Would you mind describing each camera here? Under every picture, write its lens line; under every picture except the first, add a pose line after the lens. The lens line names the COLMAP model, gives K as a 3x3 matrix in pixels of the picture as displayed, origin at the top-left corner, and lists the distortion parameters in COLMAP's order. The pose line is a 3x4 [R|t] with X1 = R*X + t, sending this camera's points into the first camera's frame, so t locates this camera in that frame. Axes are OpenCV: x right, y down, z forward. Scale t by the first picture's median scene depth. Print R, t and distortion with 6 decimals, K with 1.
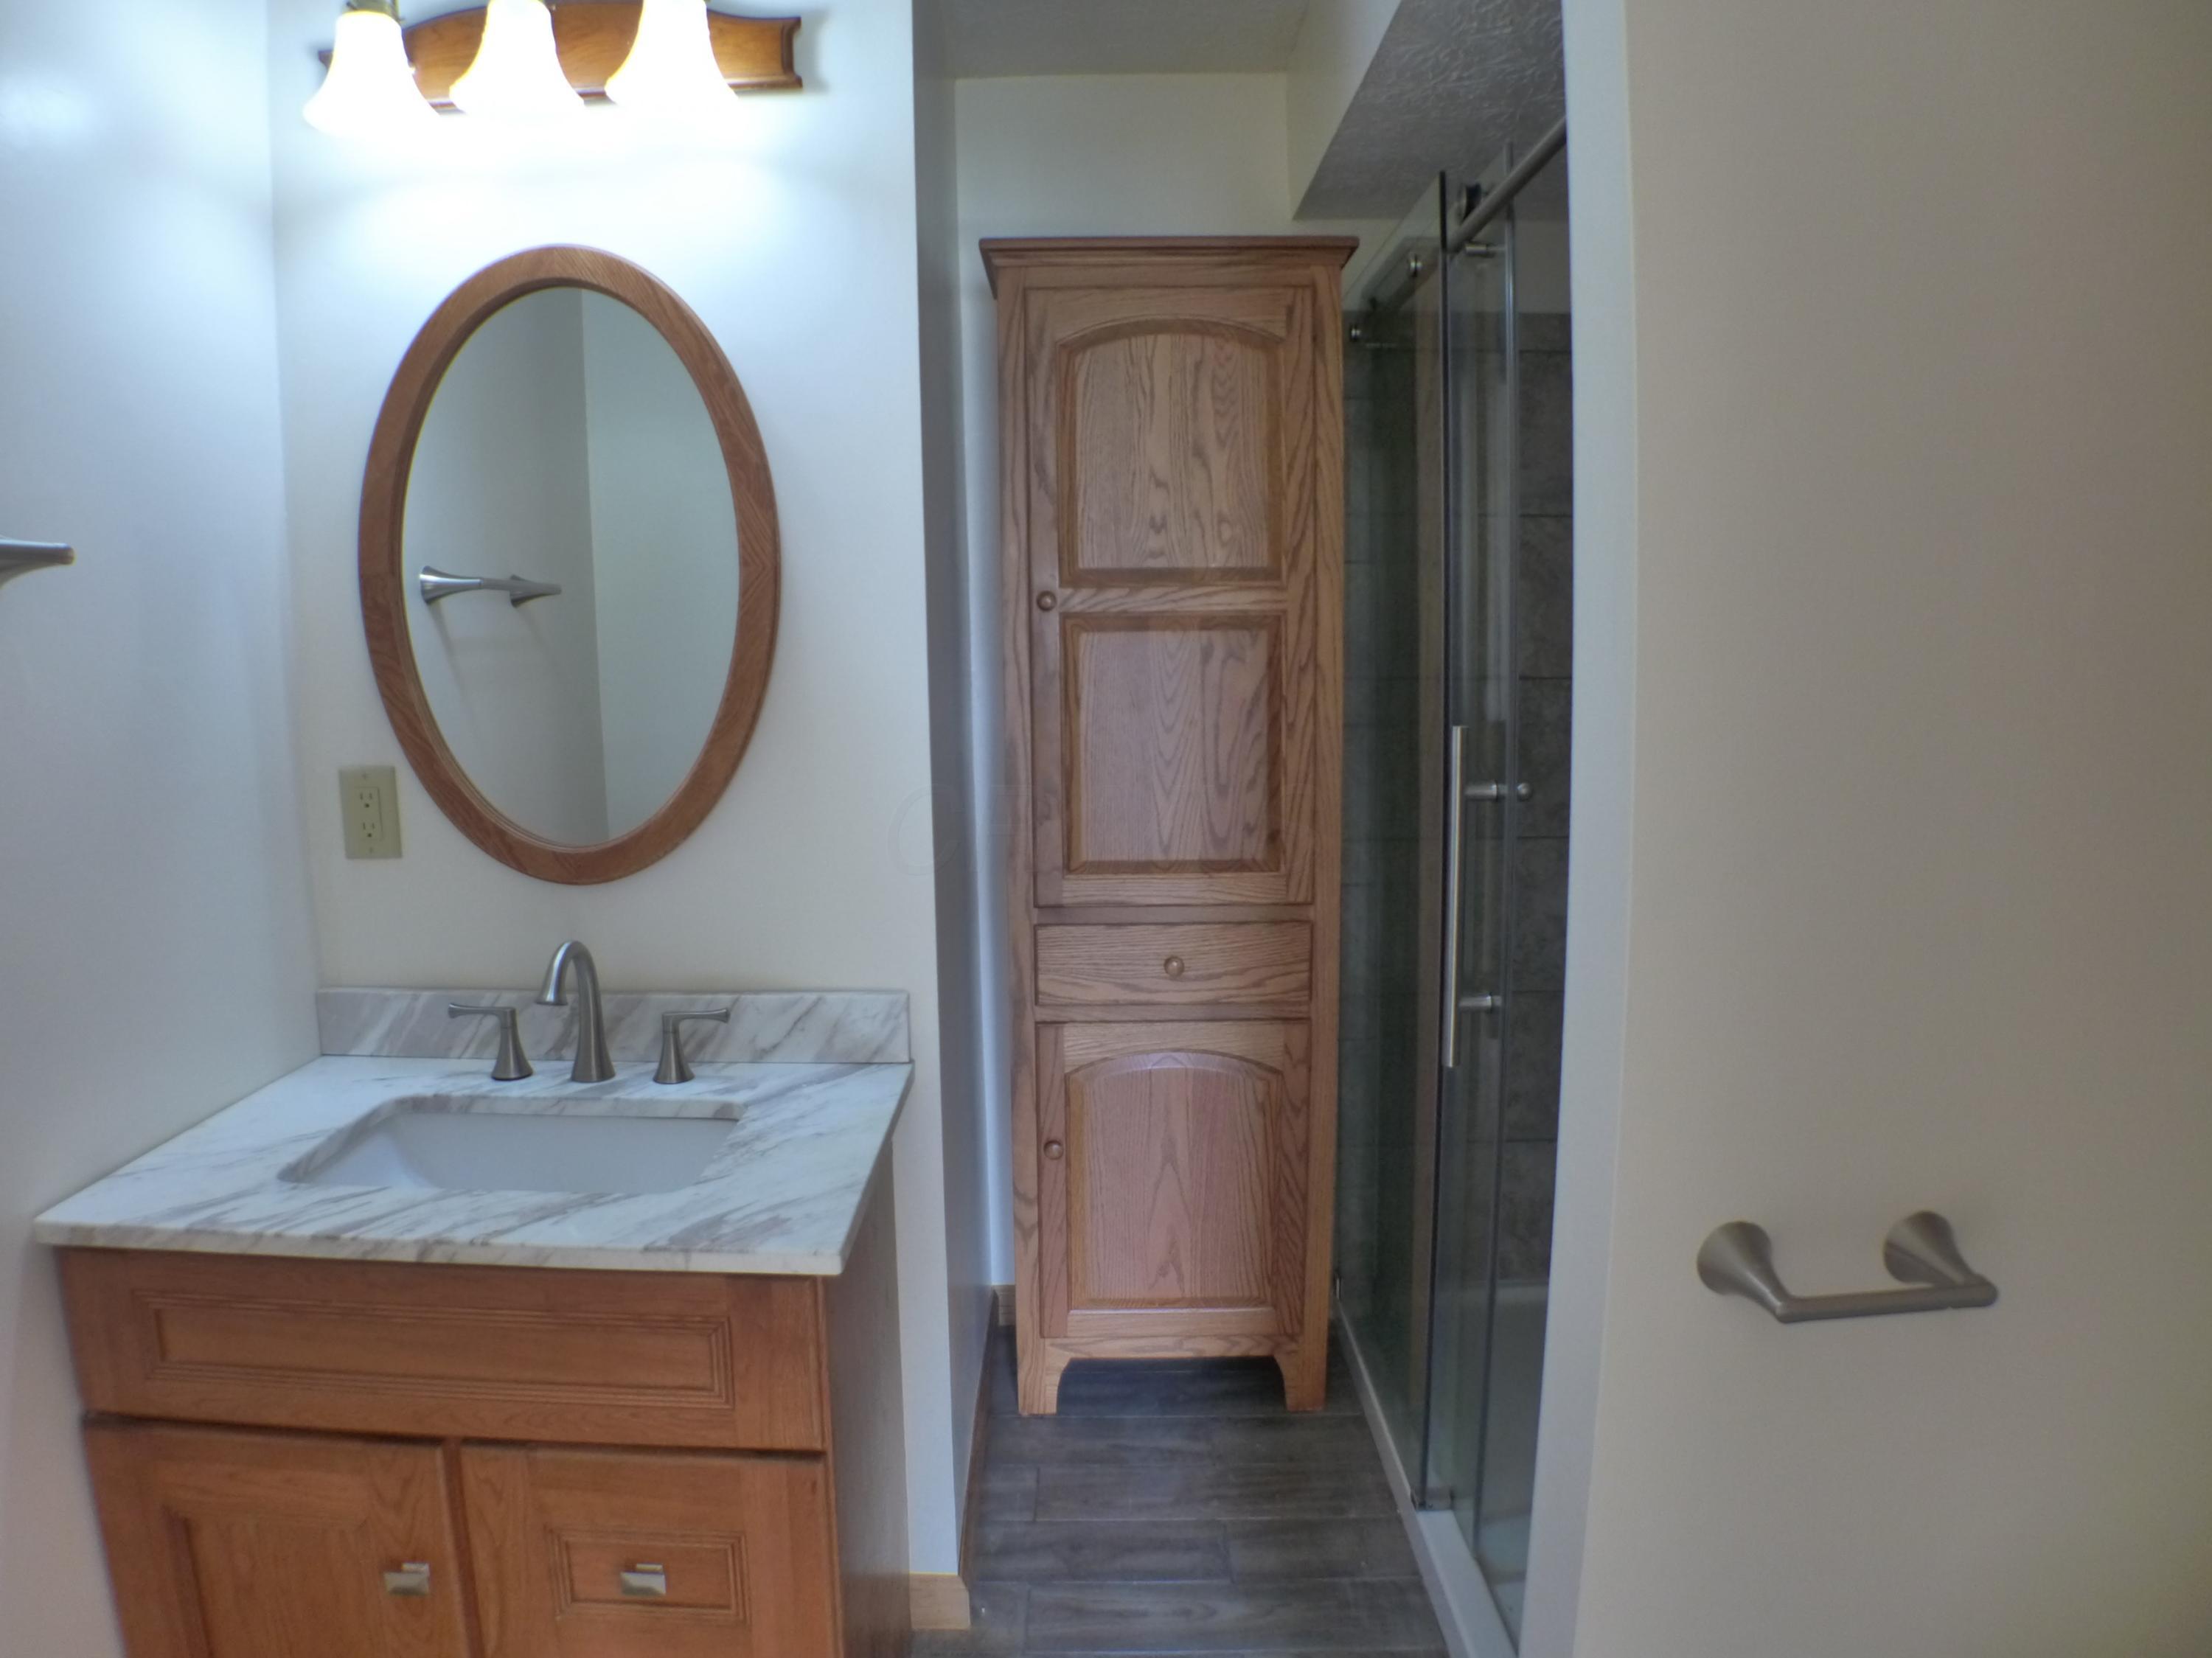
lens RADIAL K [[1315.9, 0, 1078.1], [0, 1315.9, 830.9], [0, 0, 1]] dist [-0.152982, 0.041030]
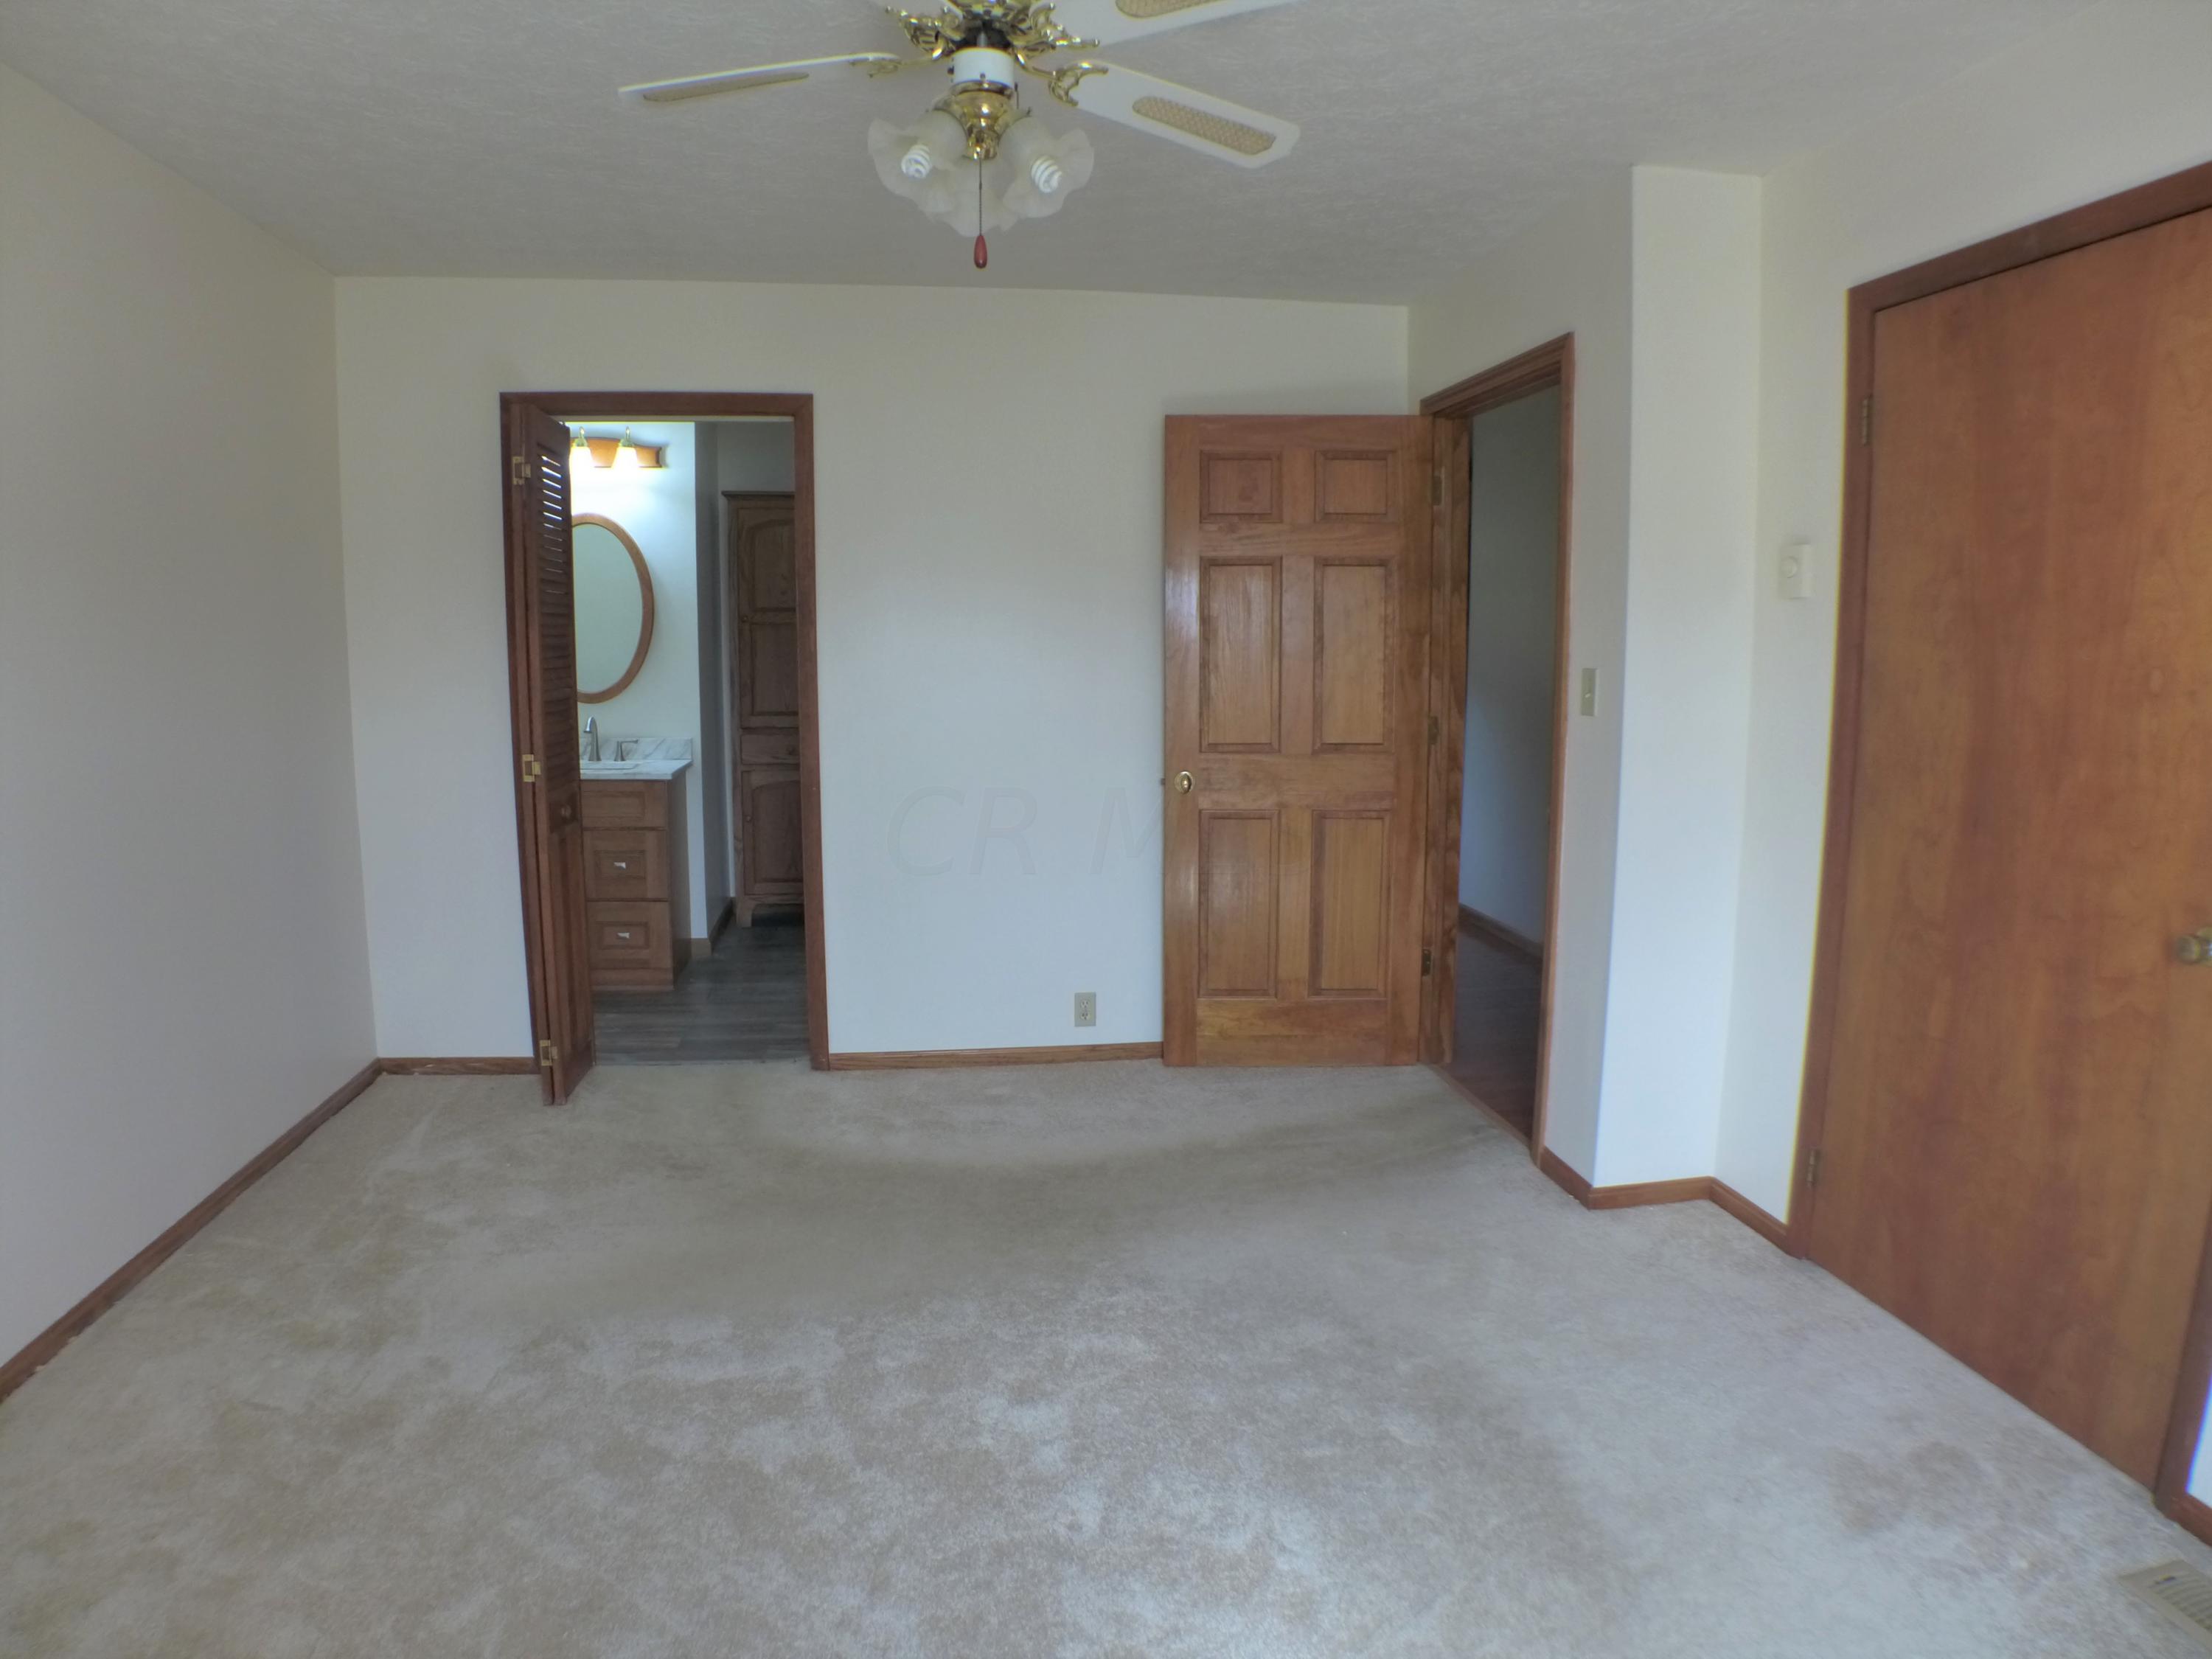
lens RADIAL K [[1316.0, 0, 1078.1], [0, 1316.0, 831.4], [0, 0, 1]] dist [-0.152982, 0.041030]
pose [[0.990553, 0.003170, 0.137094, 0.375030], [-0.003676, 0.999987, 0.003434, 0.334076], [-0.137082, -0.003906, 0.990552, -2.301275]]
